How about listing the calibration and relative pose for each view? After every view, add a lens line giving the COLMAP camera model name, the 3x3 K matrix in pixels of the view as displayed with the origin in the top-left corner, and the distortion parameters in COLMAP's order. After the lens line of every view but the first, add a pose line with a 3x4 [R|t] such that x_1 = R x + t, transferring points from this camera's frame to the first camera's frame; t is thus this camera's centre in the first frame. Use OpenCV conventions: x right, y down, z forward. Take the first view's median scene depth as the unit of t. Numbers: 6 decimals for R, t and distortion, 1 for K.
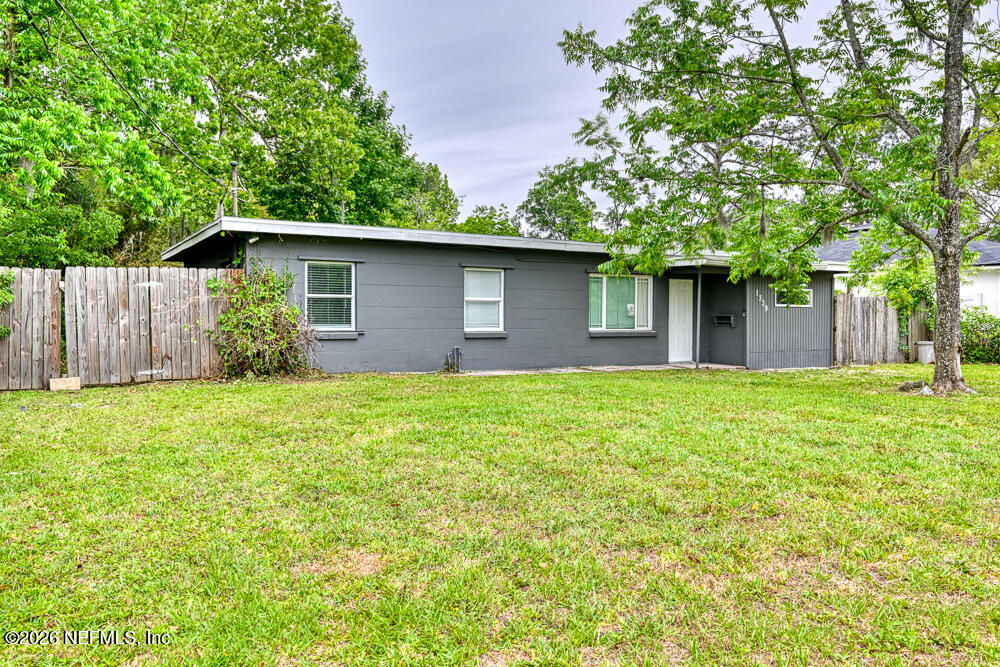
lens RADIAL K [[762.0, 0, 501.1], [0, 762.0, 337.0], [0, 0, 1]] dist [0.000034, 0.000232]
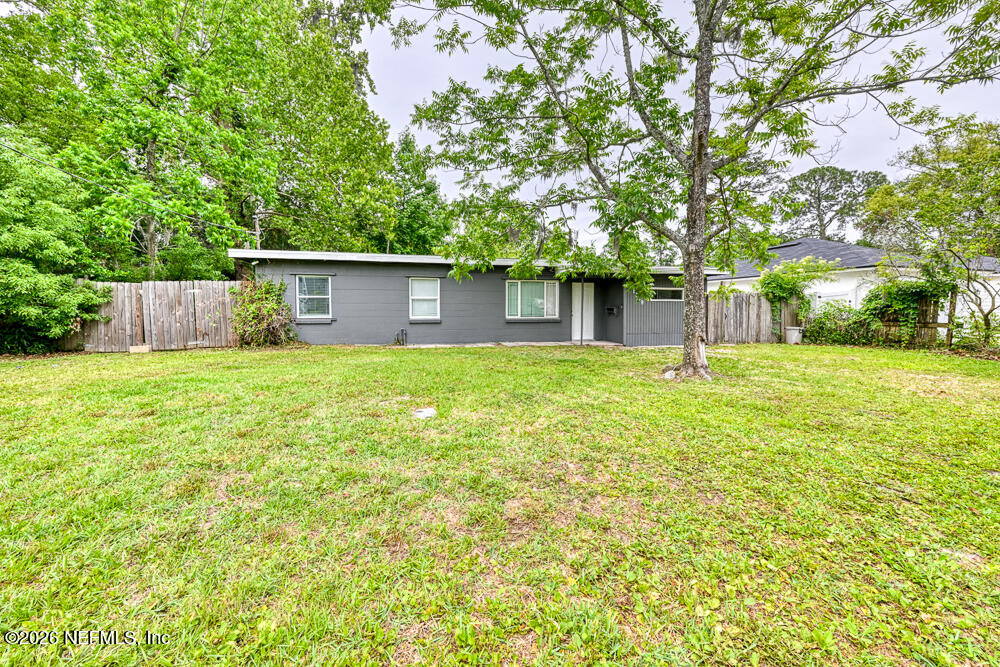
lens RADIAL K [[399.4, 0, 498.7], [0, 399.4, 324.9], [0, 0, 1]] dist [0.000557, 0.001024]
pose [[0.960922, 0.008793, -0.276680, 0.339179], [-0.004223, 0.999845, 0.017110, -0.009246], [0.276788, -0.015273, 0.960810, 0.261310]]
